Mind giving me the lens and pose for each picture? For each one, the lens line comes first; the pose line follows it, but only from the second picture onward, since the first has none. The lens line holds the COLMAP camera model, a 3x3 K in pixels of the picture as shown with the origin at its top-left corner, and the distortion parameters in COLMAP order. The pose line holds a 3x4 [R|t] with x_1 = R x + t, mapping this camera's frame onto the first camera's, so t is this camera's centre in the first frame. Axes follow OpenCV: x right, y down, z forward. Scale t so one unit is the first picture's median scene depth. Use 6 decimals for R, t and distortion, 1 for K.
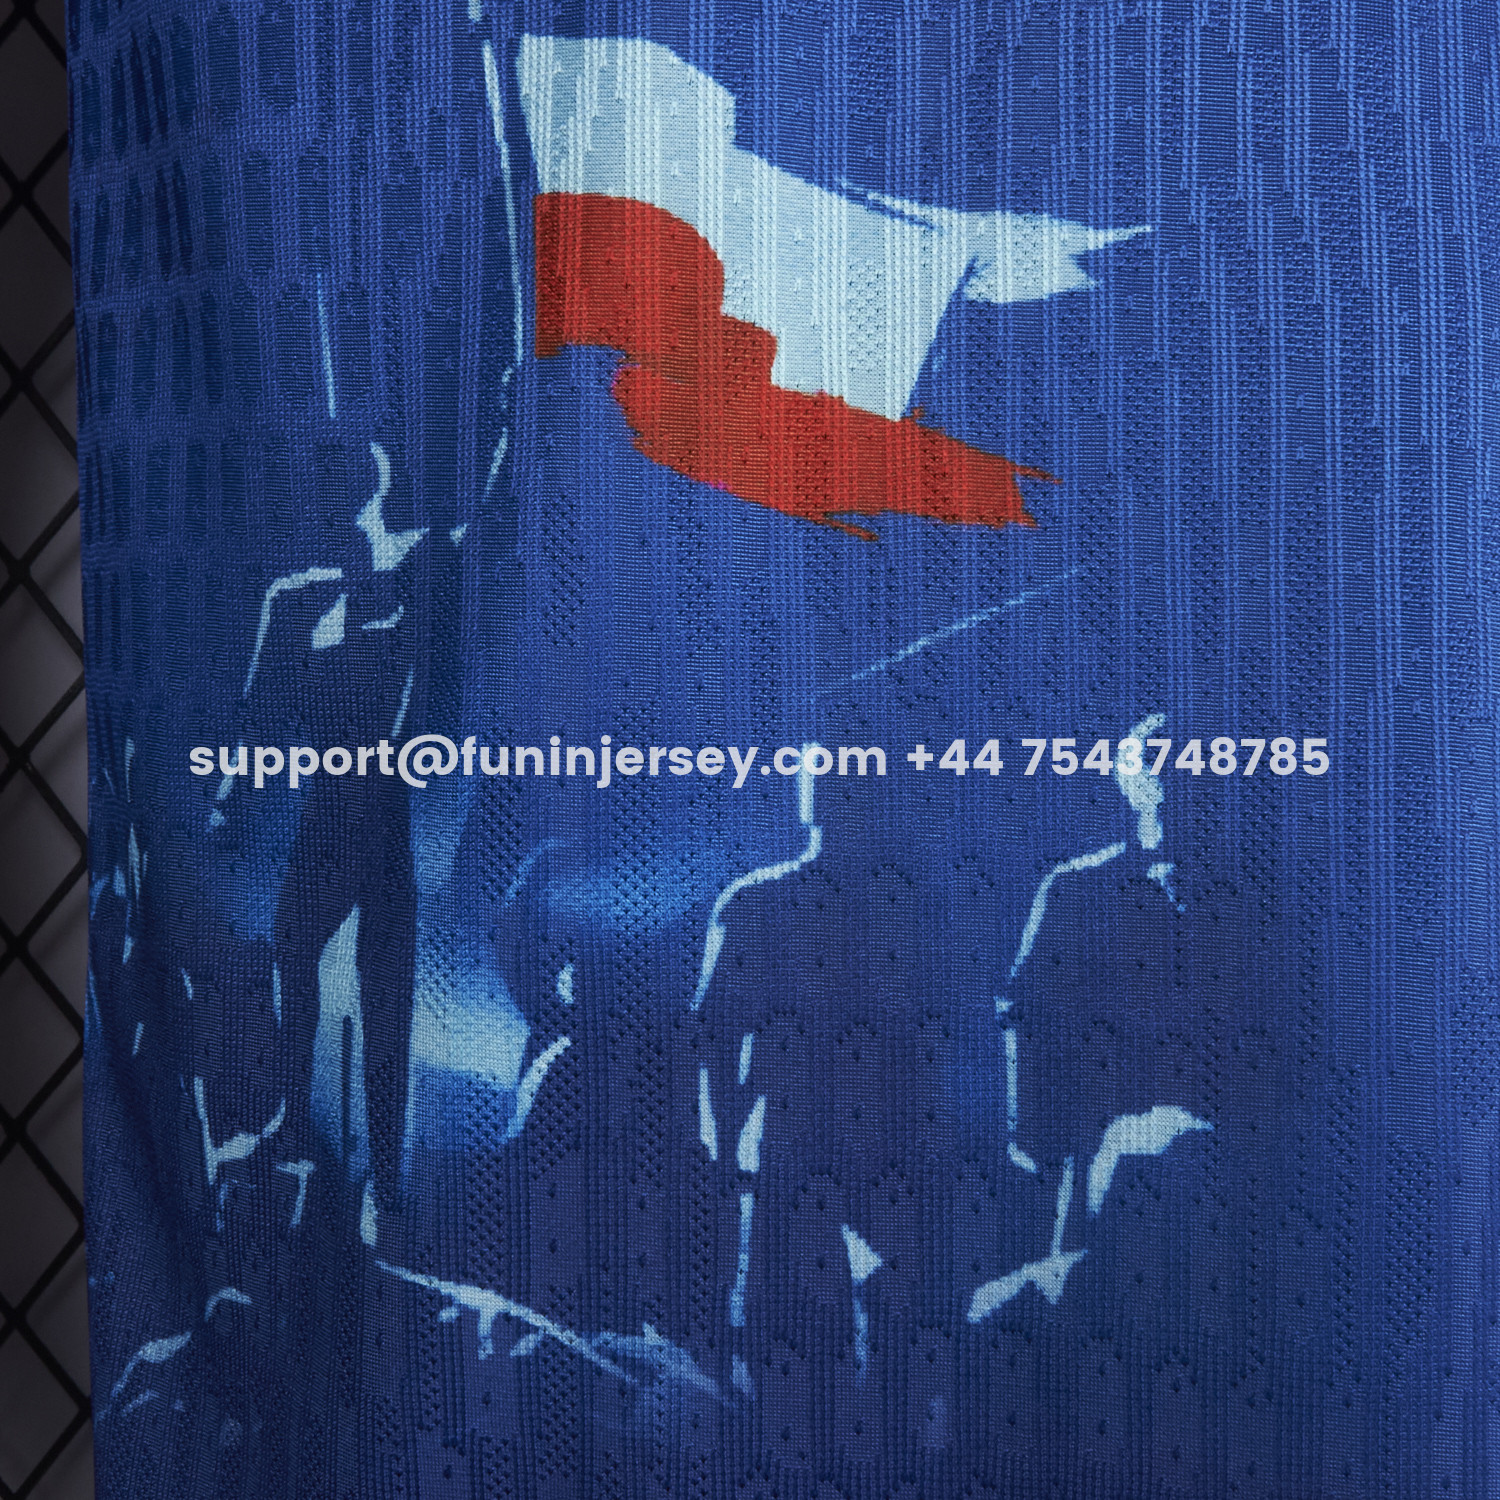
lens RADIAL K [[2617.2, 0, 749.9], [0, 2617.2, 754.0], [0, 0, 1]] dist [0.044368, 0.000000]
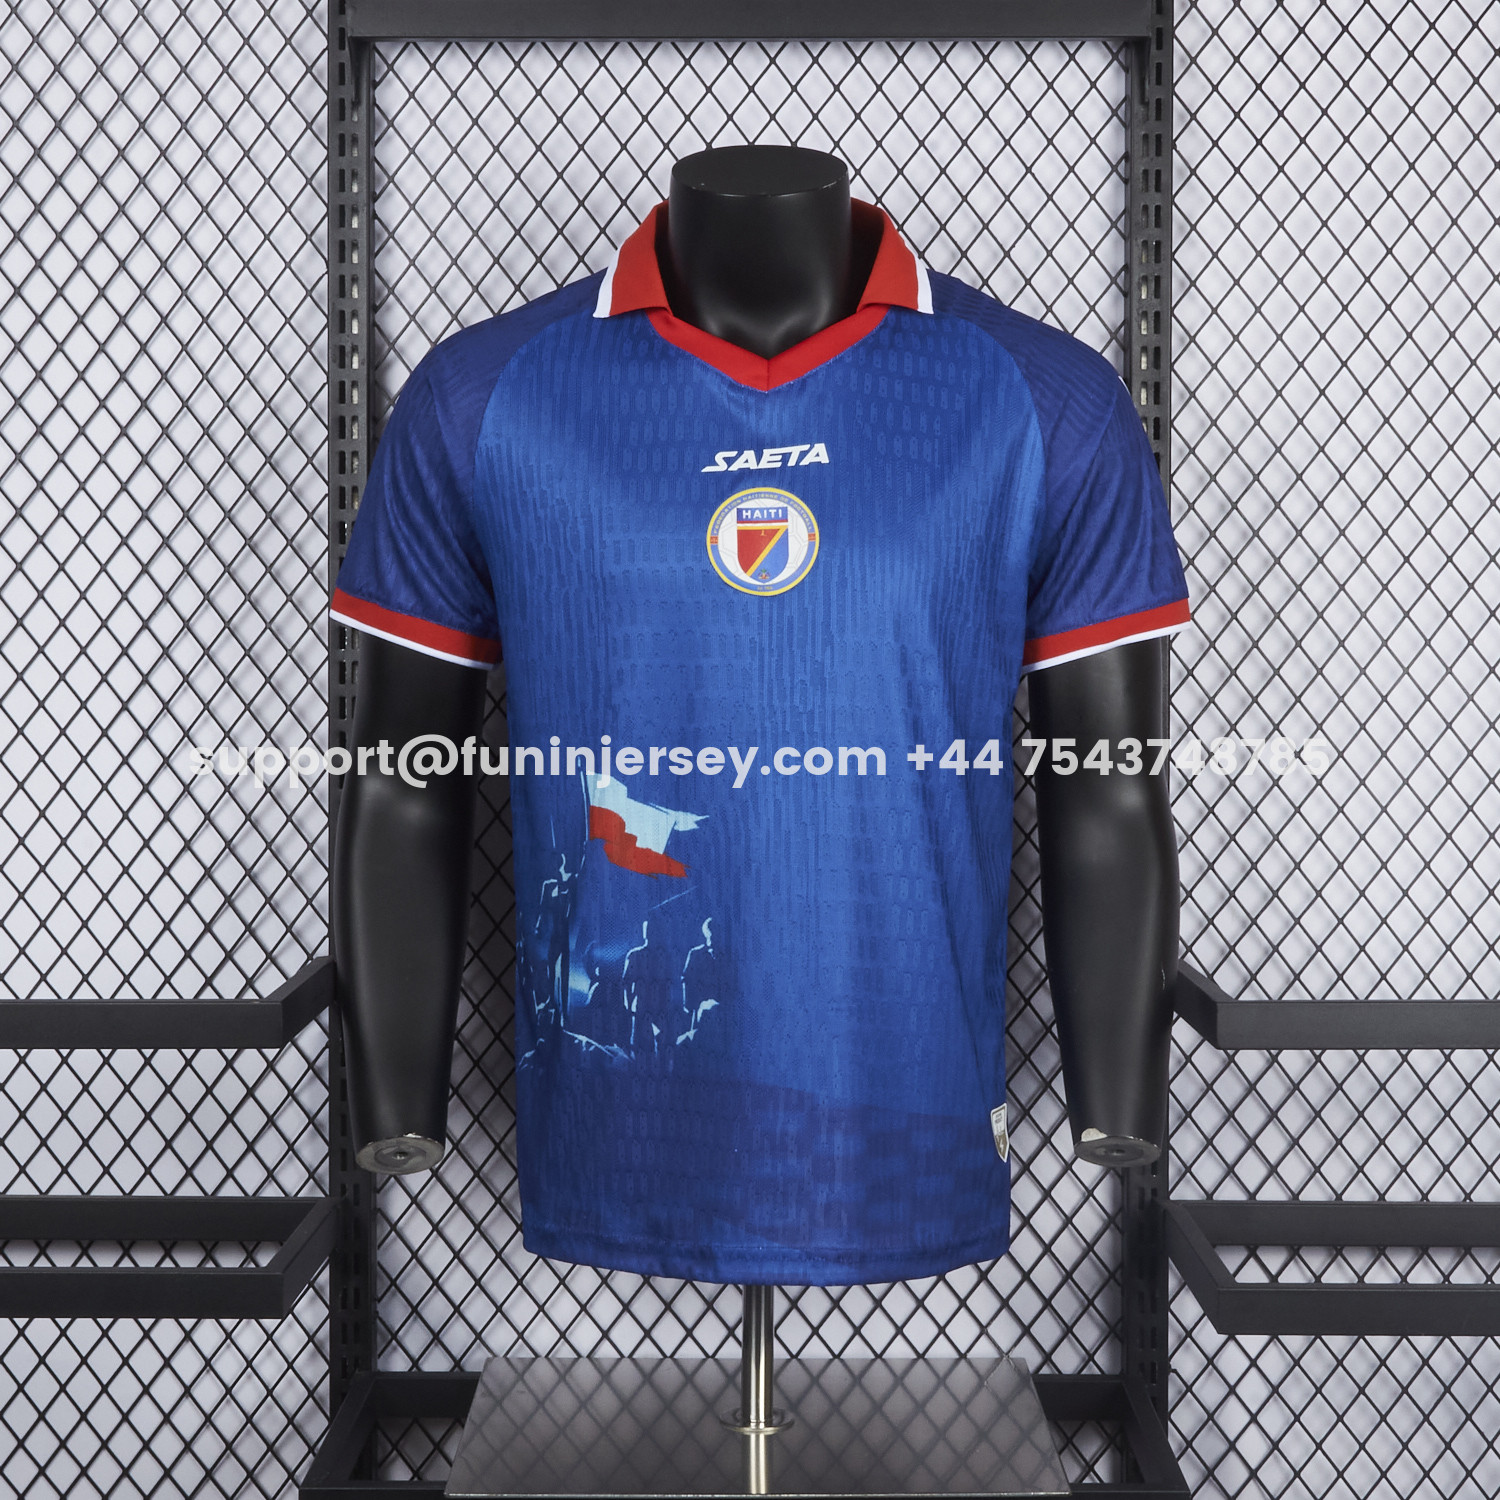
lens RADIAL K [[2617.2, 0, 748.2], [0, 2617.2, 746.0], [0, 0, 1]] dist [0.044368, 0.000000]
pose [[0.965036, 0.000300, -0.262118, 1.438341], [0.001663, 0.999972, 0.007268, -0.354535], [0.262113, -0.007450, 0.965008, -3.505212]]
